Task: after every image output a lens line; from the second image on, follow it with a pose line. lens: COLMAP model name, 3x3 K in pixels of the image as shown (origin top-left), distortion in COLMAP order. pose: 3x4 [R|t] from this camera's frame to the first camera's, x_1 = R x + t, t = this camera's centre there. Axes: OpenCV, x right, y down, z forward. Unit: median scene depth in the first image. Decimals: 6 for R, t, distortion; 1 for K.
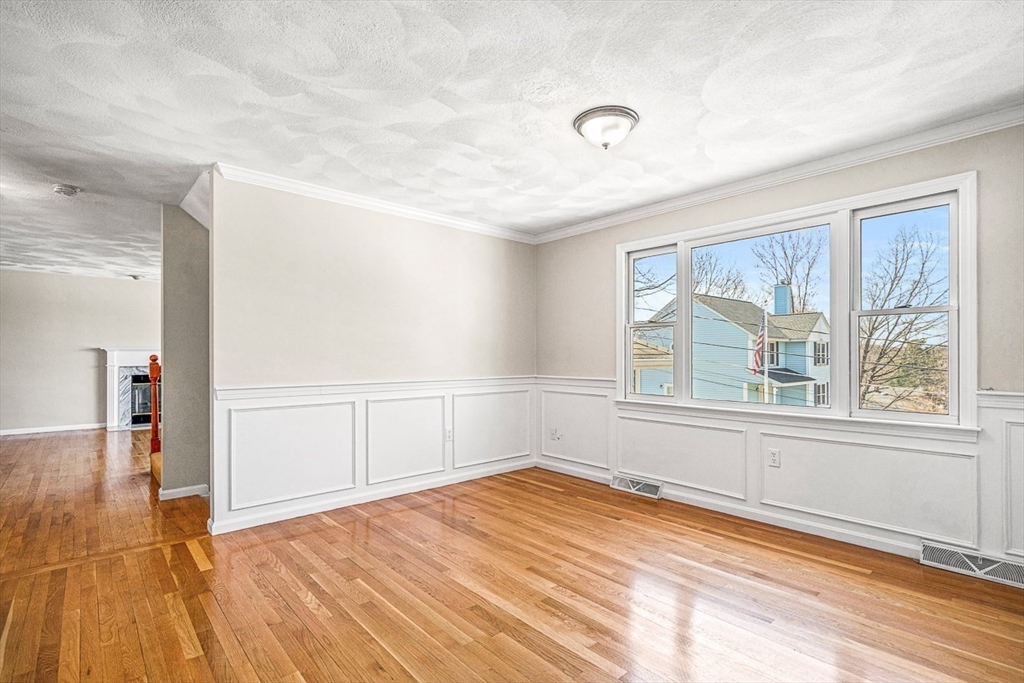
lens RADIAL K [[484.2, 0, 511.0], [0, 484.2, 348.0], [0, 0, 1]] dist [-0.001307, 0.000076]
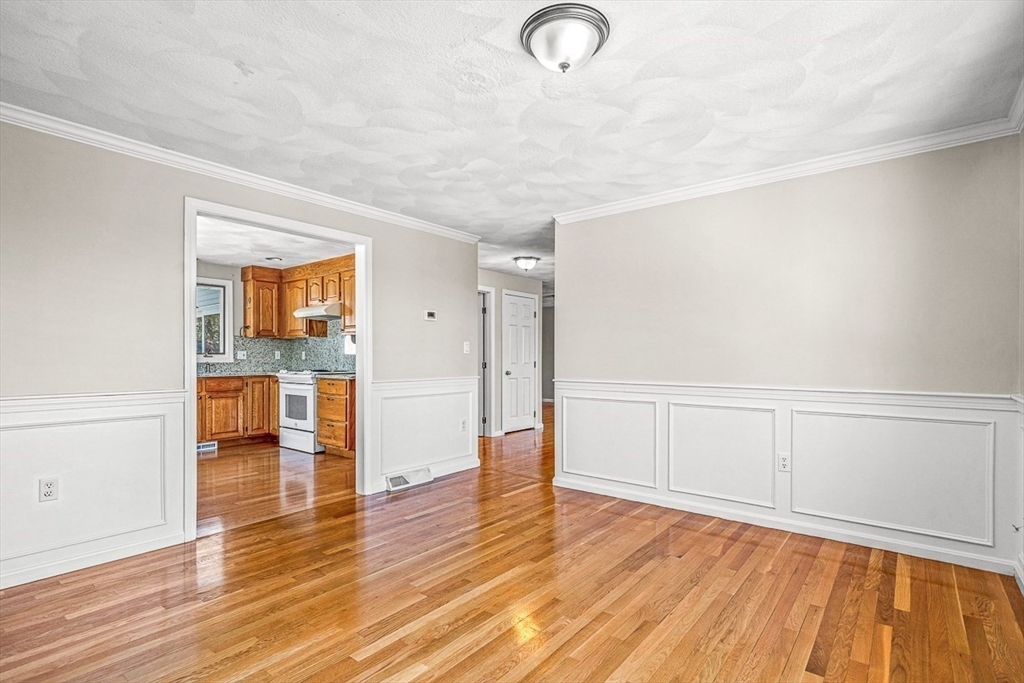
lens RADIAL K [[486.8, 0, 514.2], [0, 486.8, 356.1], [0, 0, 1]] dist [0.000056, 0.000065]
pose [[0.166897, -0.003101, -0.985969, 0.636903], [0.015152, 0.999885, -0.000580, 0.012640], [0.985858, -0.014843, 0.166925, 0.564195]]
